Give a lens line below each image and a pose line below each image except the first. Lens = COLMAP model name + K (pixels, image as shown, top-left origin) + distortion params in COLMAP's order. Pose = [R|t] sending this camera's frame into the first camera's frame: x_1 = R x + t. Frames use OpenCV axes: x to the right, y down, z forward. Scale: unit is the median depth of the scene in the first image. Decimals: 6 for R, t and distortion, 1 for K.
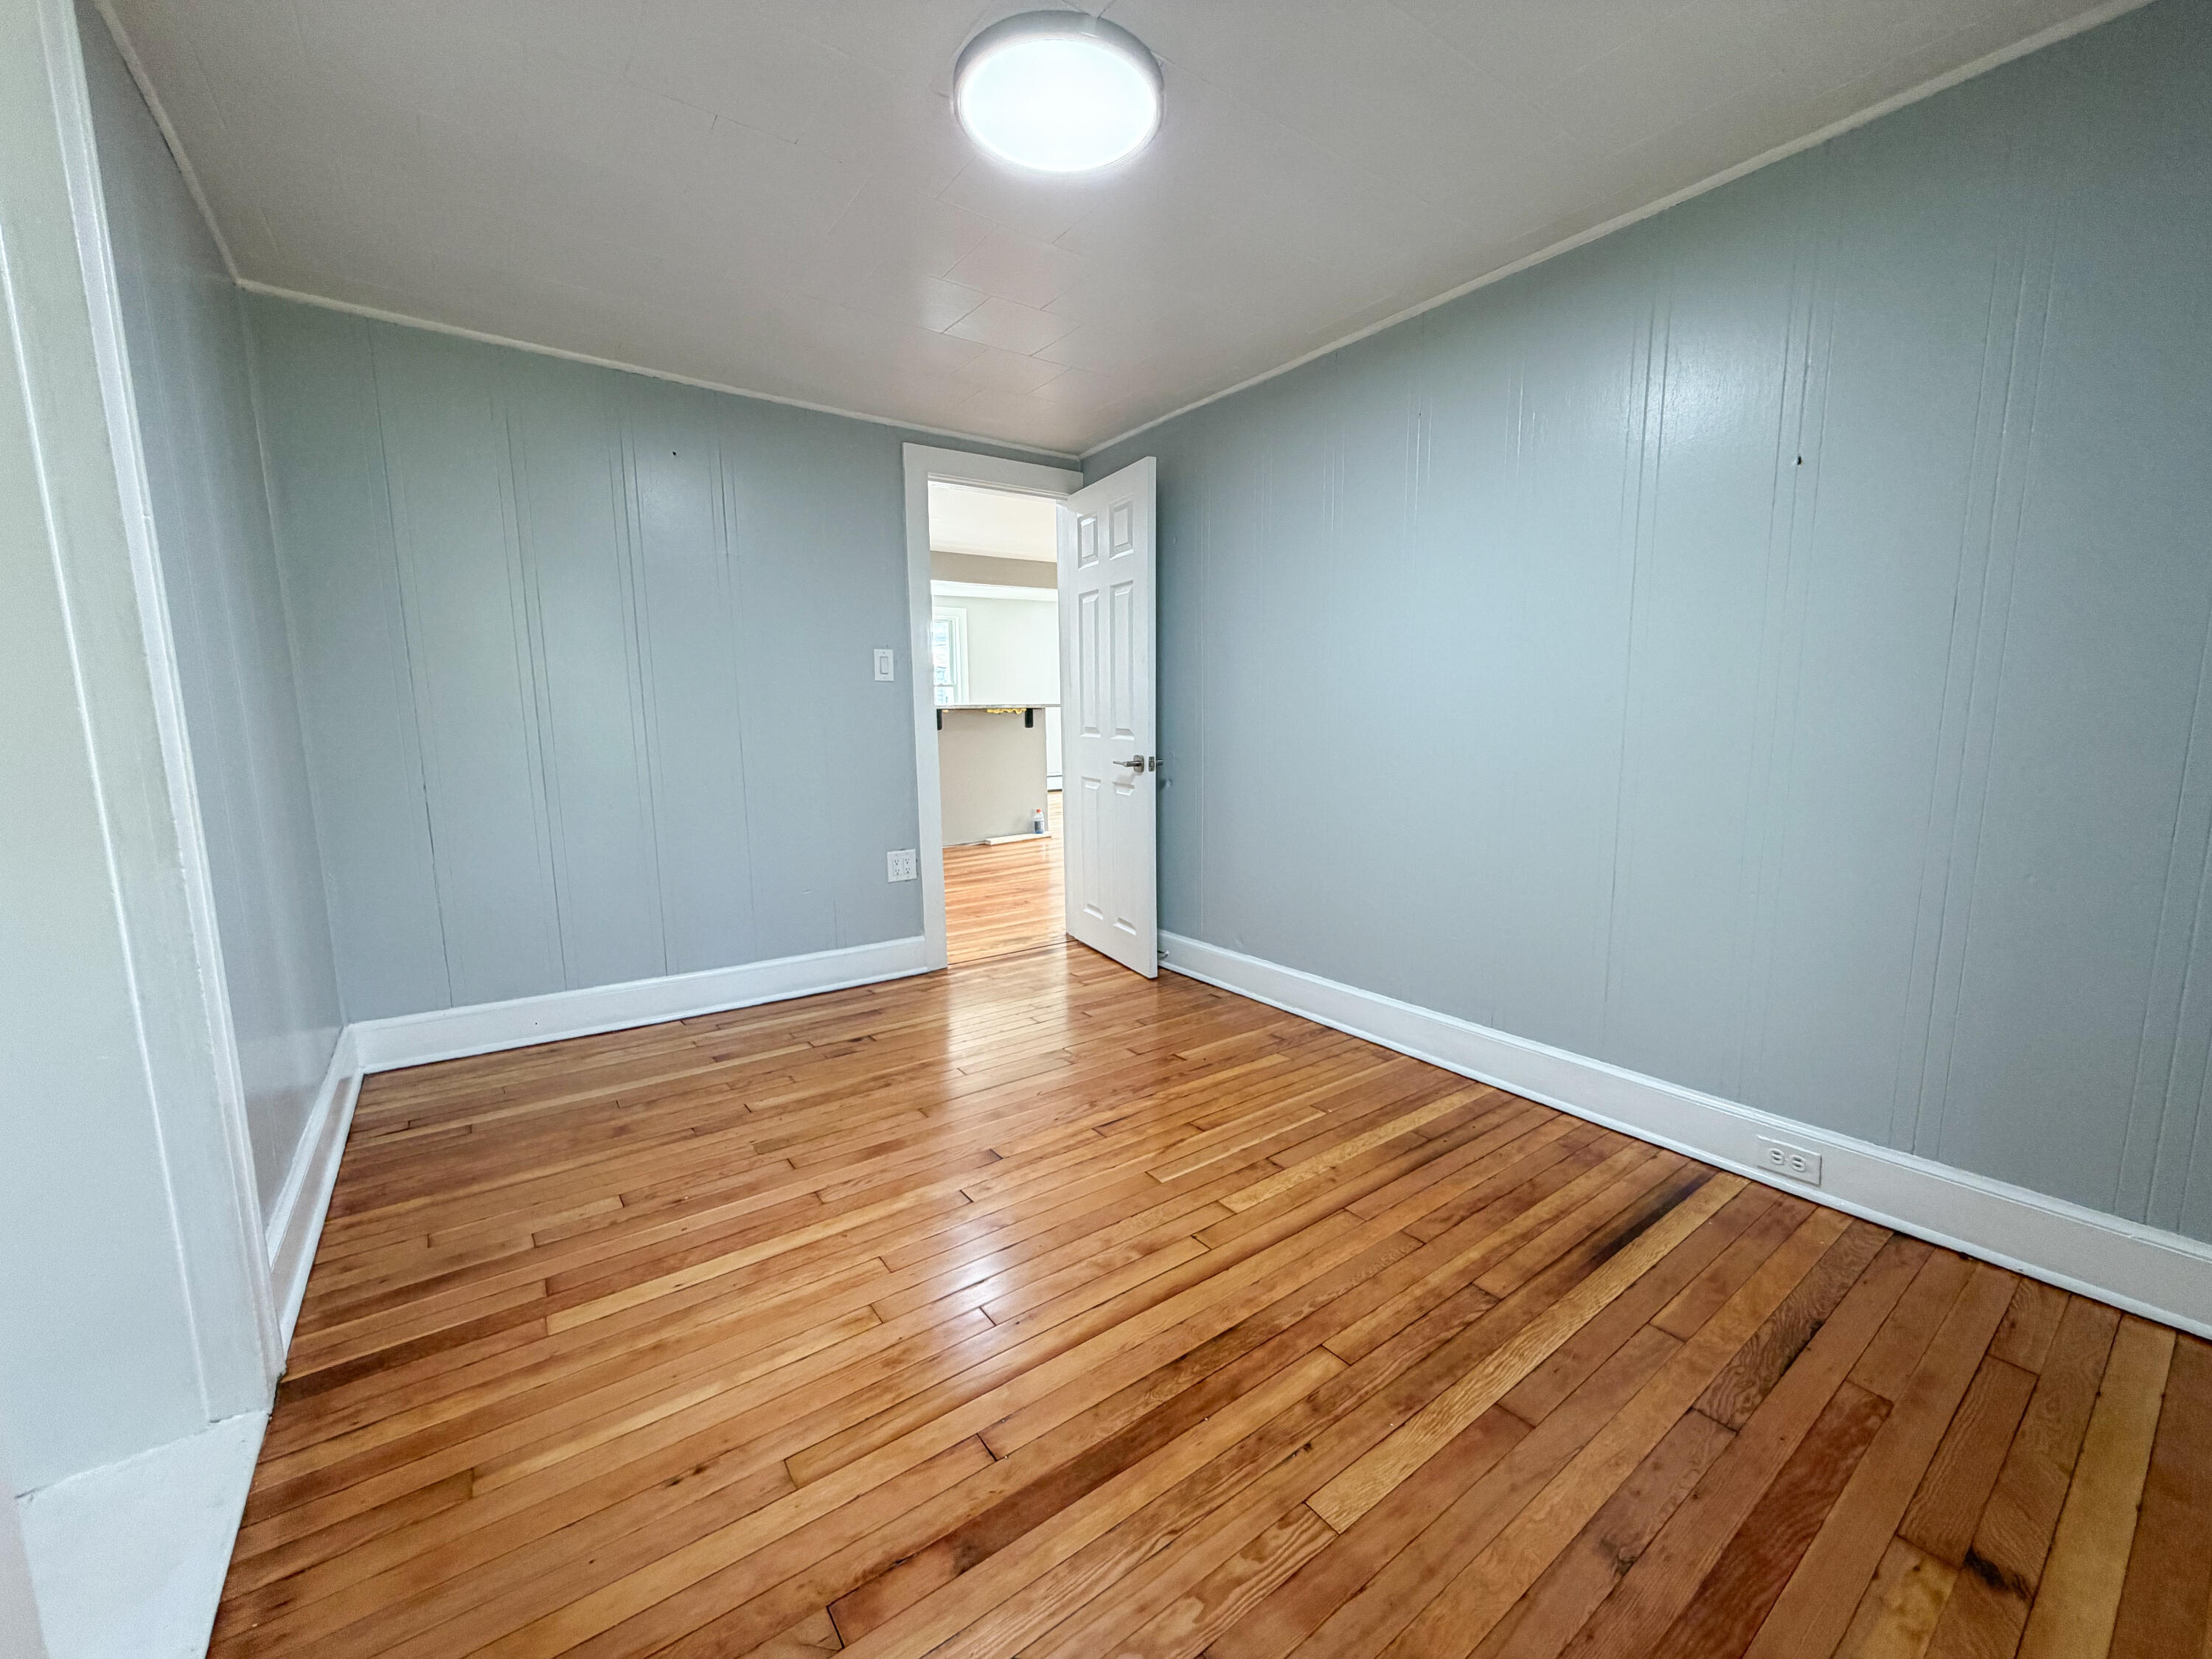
lens RADIAL K [[877.4, 0, 1099.2], [0, 877.4, 834.8], [0, 0, 1]] dist [-0.000860, -0.000223]
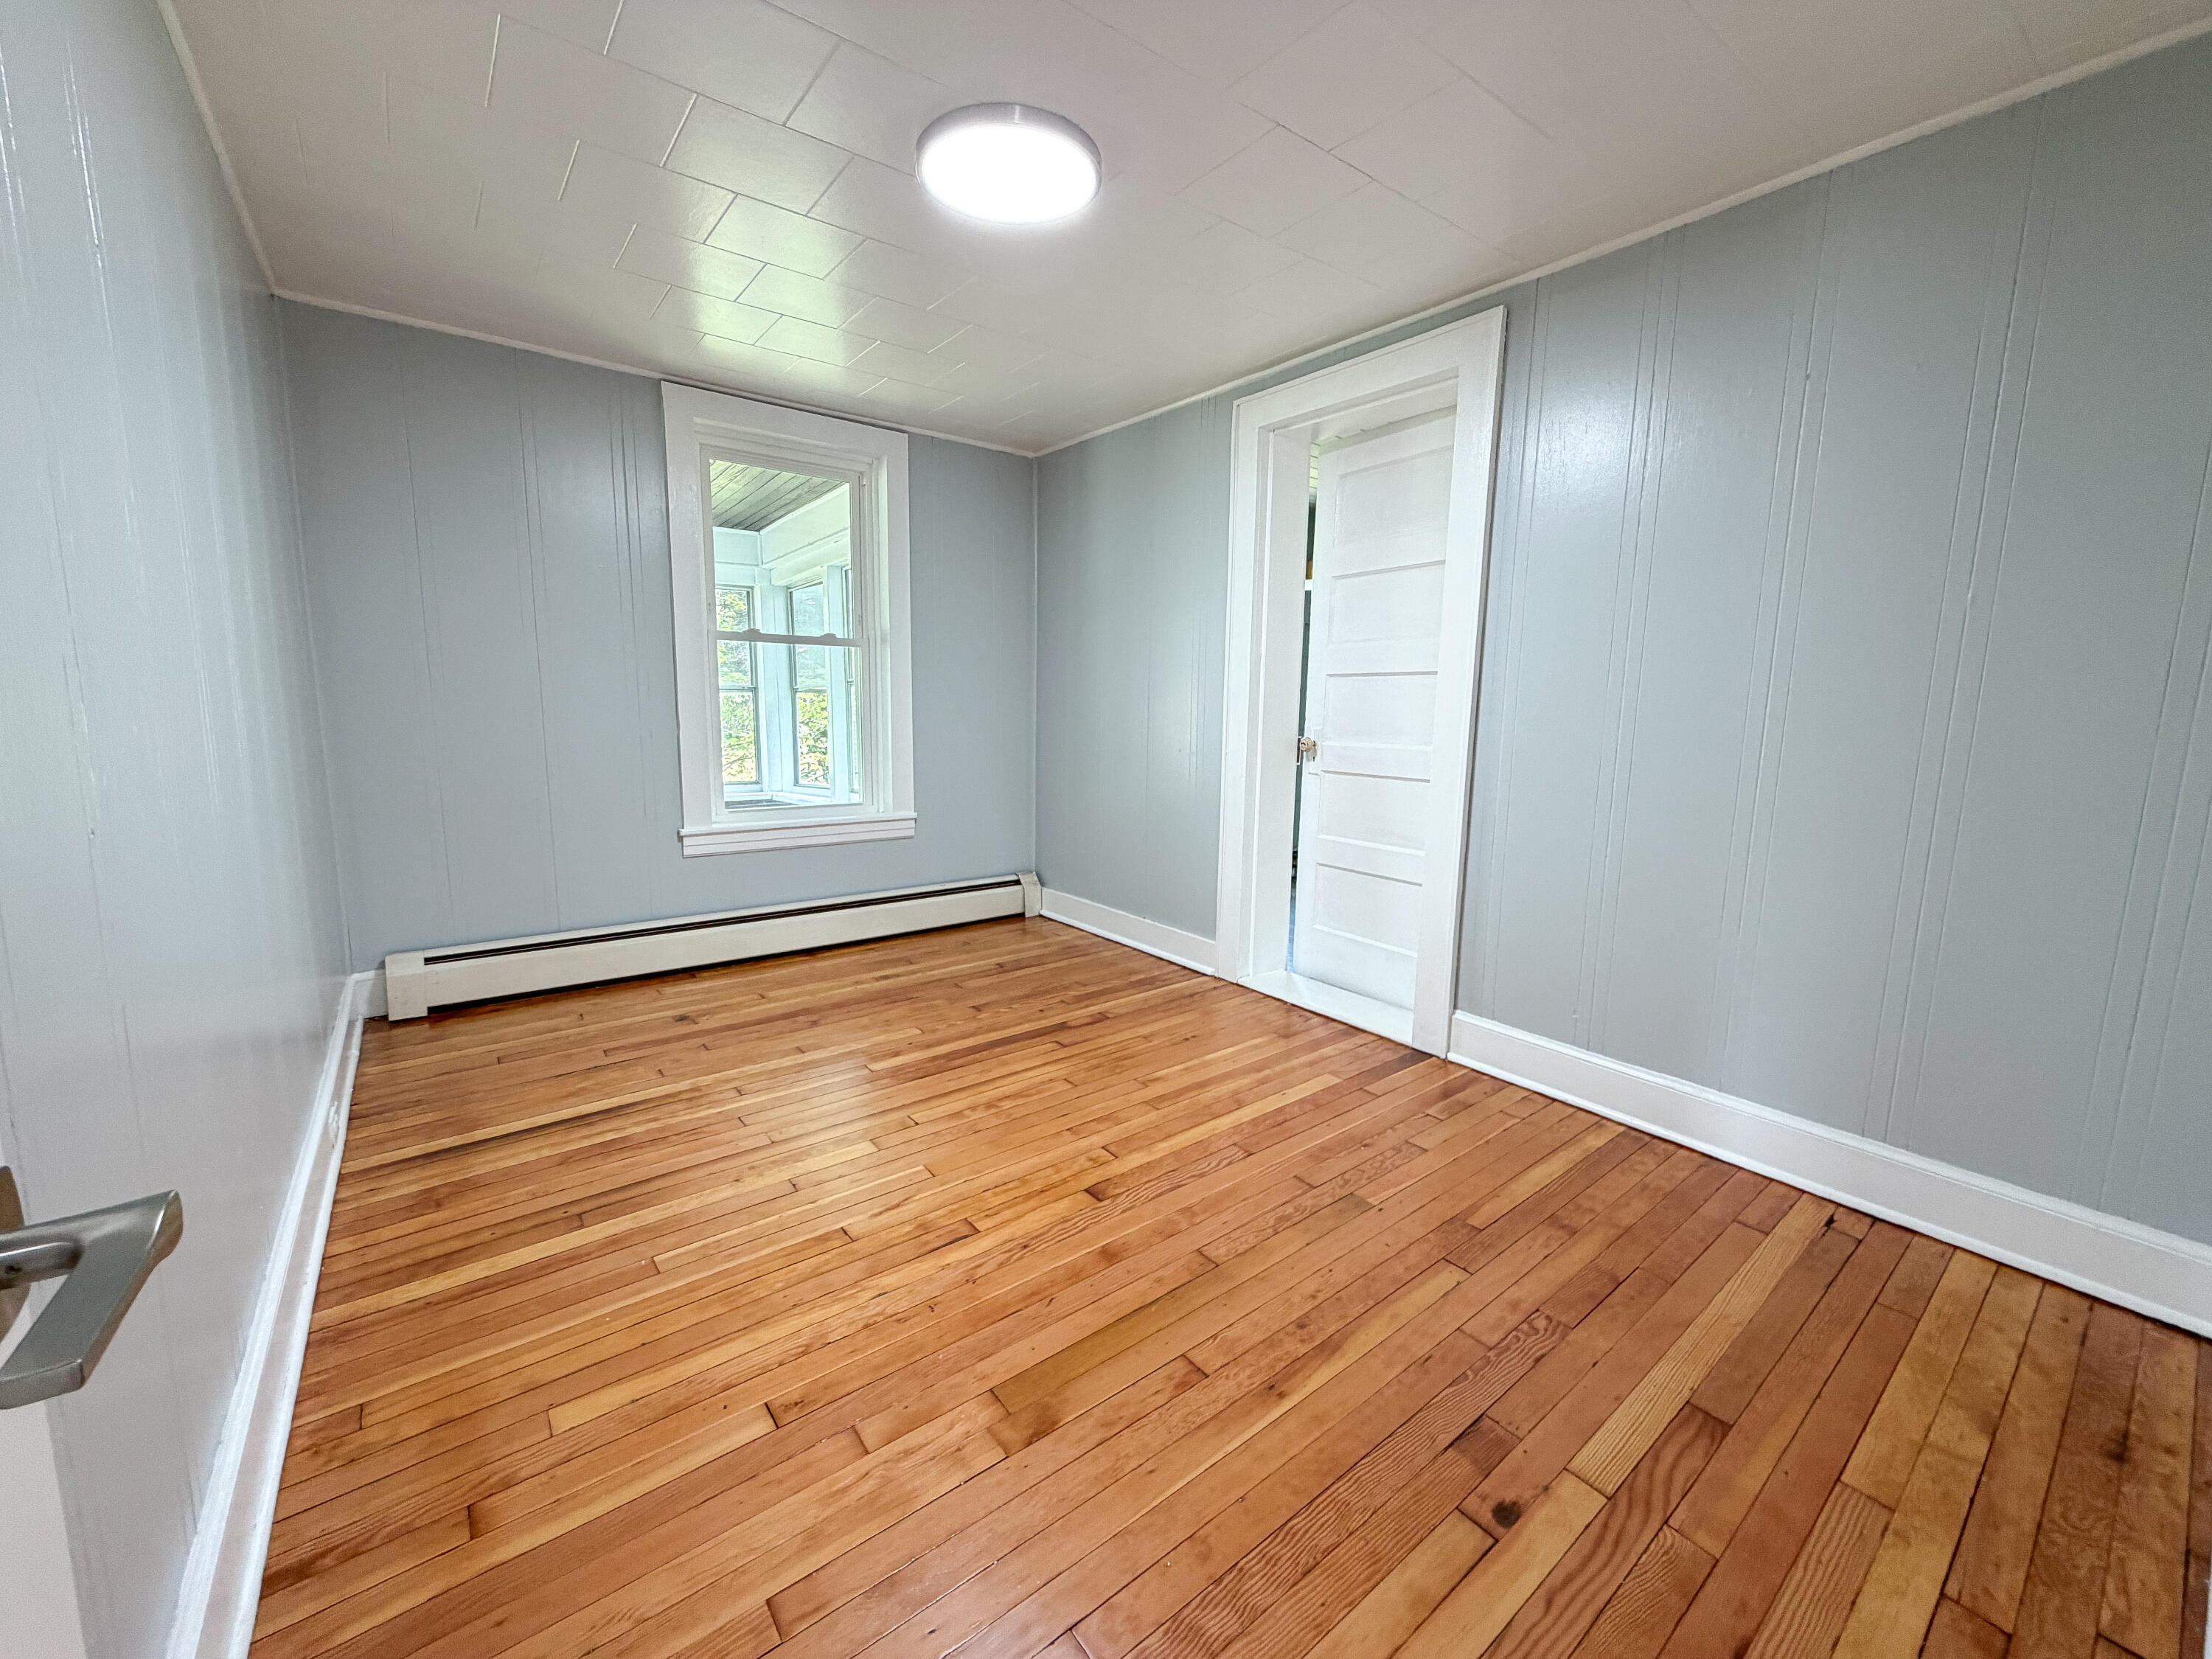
lens RADIAL K [[877.4, 0, 1099.2], [0, 877.4, 834.8], [0, 0, 1]] dist [-0.000860, -0.000223]
pose [[-0.999667, -0.000803, -0.025780, -0.112901], [-0.008337, 0.955921, 0.293507, -0.286688], [0.024408, 0.293624, -0.955609, 1.953748]]
